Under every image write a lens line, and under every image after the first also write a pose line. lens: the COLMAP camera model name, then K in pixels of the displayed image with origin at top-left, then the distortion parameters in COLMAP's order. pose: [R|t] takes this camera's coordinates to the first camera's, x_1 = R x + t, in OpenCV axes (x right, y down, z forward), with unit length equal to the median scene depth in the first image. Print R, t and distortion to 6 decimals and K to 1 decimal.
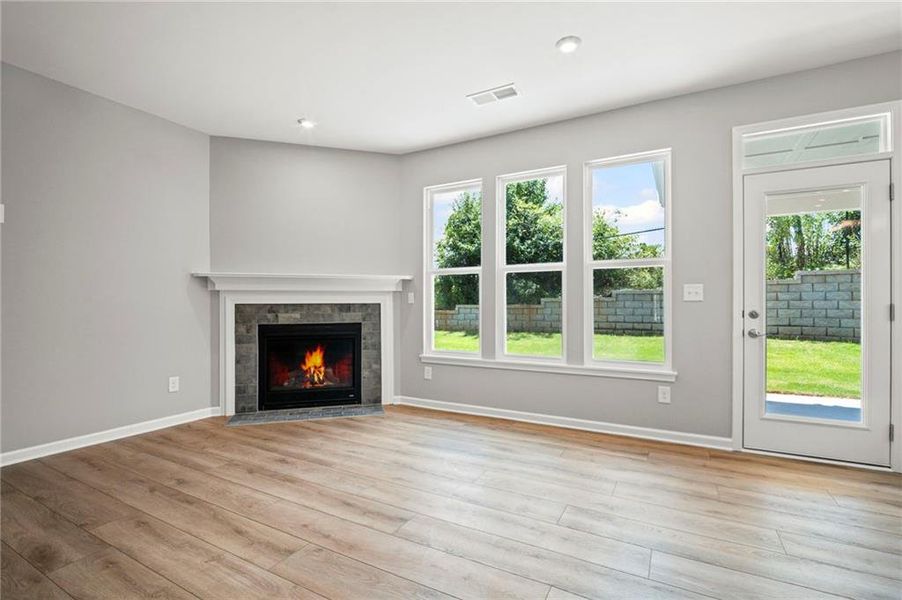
lens RADIAL K [[412.8, 0, 455.2], [0, 412.8, 300.3], [0, 0, 1]] dist [0.000524, -0.006934]
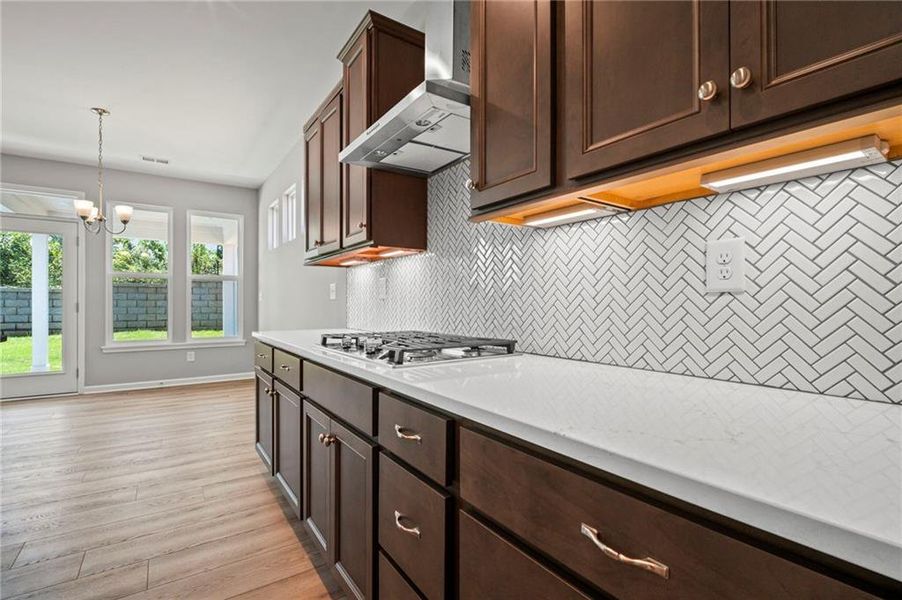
lens RADIAL K [[412.8, 0, 453.5], [0, 412.8, 303.6], [0, 0, 1]] dist [0.000524, -0.006934]
pose [[0.442901, 0.000922, 0.896570, 0.102236], [-0.009612, 0.999947, 0.003719, -0.006128], [-0.896519, -0.010265, 0.442887, -0.809198]]
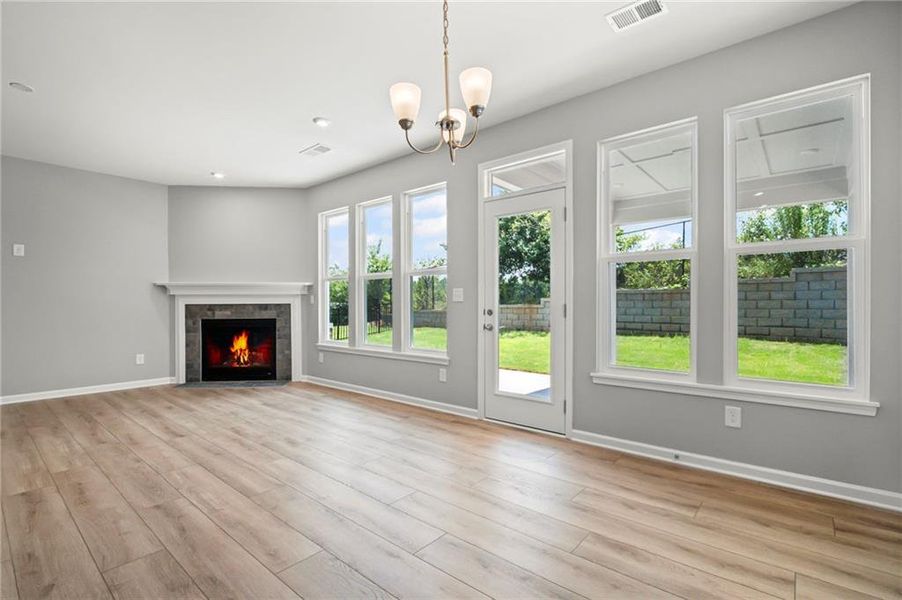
lens RADIAL K [[412.8, 0, 455.9], [0, 412.8, 306.3], [0, 0, 1]] dist [0.000524, -0.006934]
pose [[0.980290, -0.000472, -0.197562, 0.607677], [0.003339, 0.999894, 0.014179, -0.001691], [0.197535, -0.014559, 0.980188, -0.183644]]
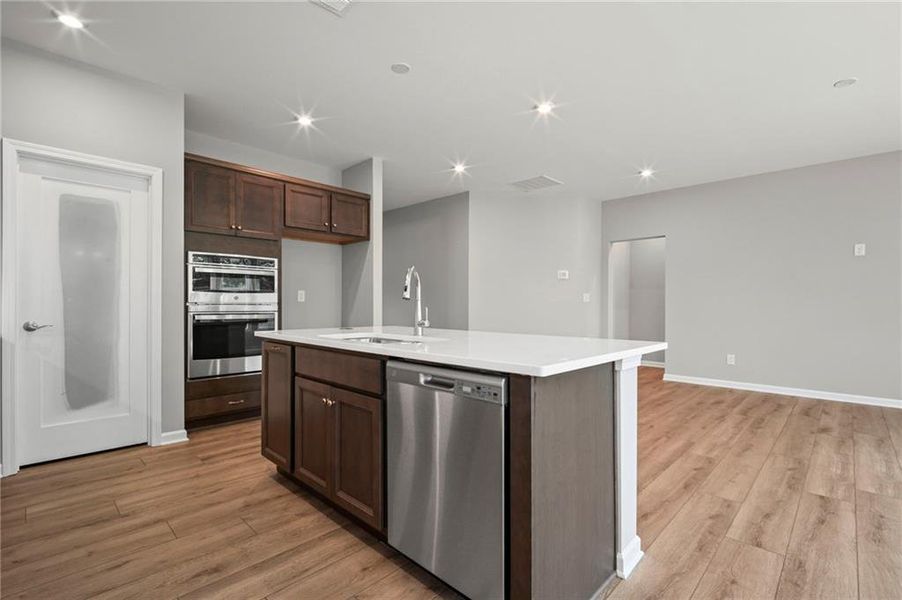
lens RADIAL K [[412.8, 0, 456.4], [0, 412.8, 307.0], [0, 0, 1]] dist [0.000524, -0.006934]
pose [[-0.262699, 0.008516, -0.964840, 0.577257], [0.003805, 0.999962, 0.007790, -0.001172], [0.964870, -0.001625, -0.262722, -0.089561]]
